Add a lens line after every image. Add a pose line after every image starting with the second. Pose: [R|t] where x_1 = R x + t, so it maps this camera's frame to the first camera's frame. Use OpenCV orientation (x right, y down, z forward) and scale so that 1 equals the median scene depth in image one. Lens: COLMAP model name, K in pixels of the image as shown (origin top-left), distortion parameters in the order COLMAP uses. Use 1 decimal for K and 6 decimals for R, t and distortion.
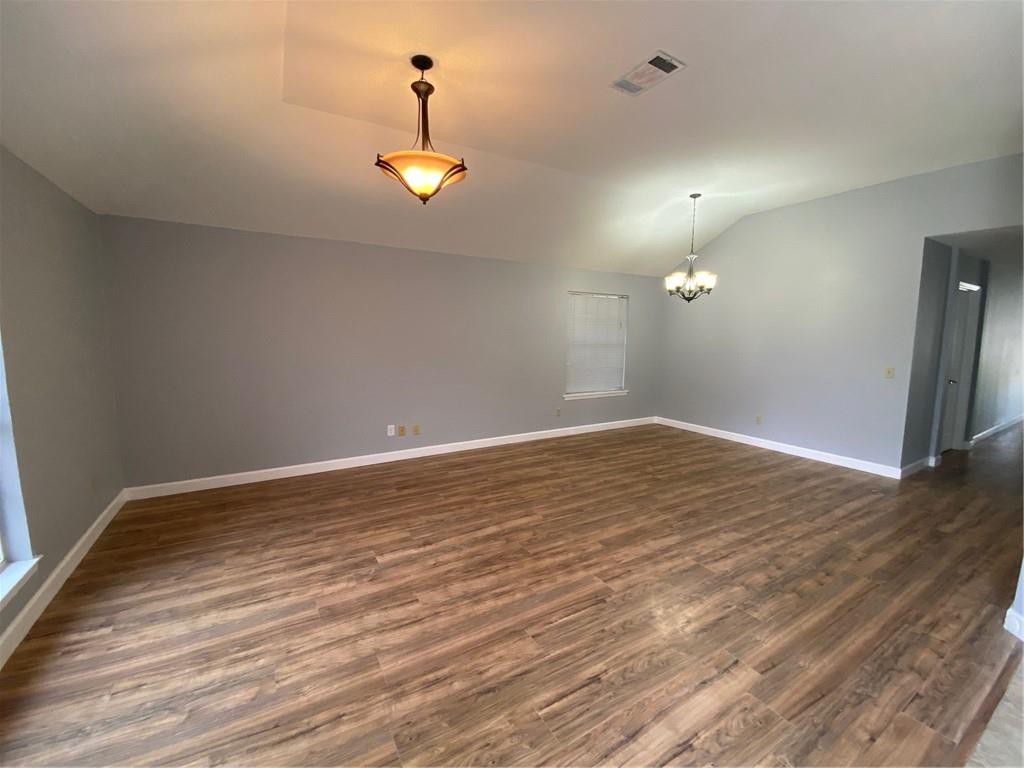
lens RADIAL K [[416.6, 0, 513.7], [0, 416.6, 382.7], [0, 0, 1]] dist [0.026364, -0.022382]
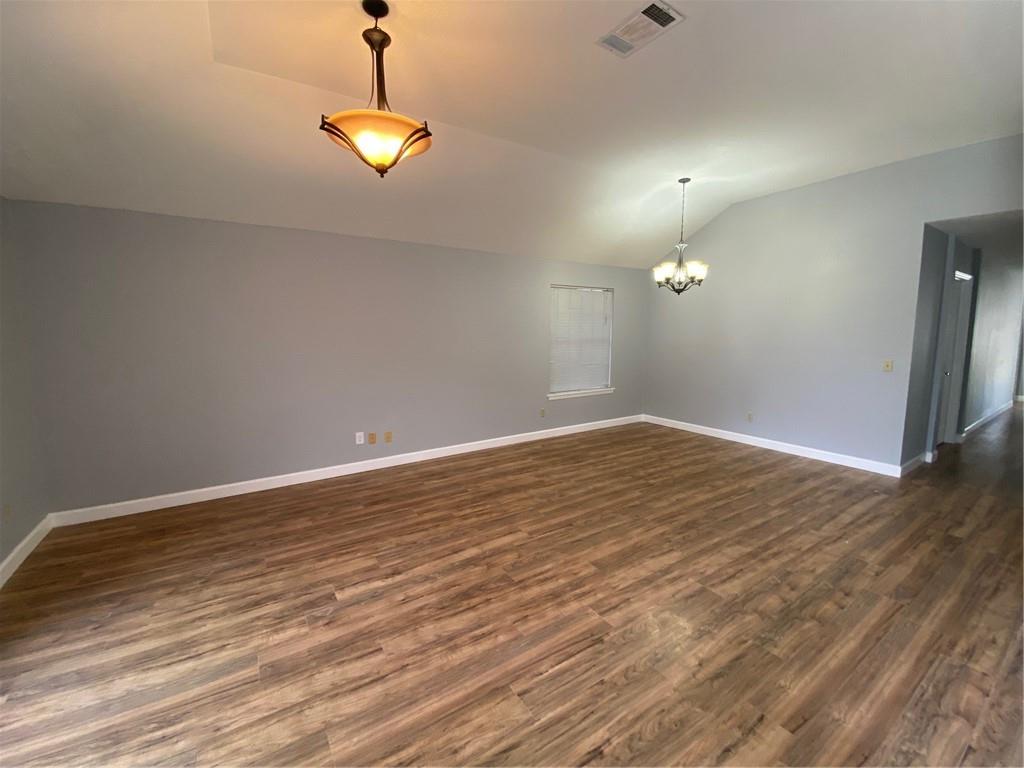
lens RADIAL K [[416.6, 0, 513.7], [0, 416.6, 382.7], [0, 0, 1]] dist [0.026364, -0.022382]
pose [[0.998972, -0.017749, 0.041707, 0.008328], [0.017421, 0.999815, 0.008199, -0.014251], [-0.041845, -0.007464, 0.999096, 0.131961]]
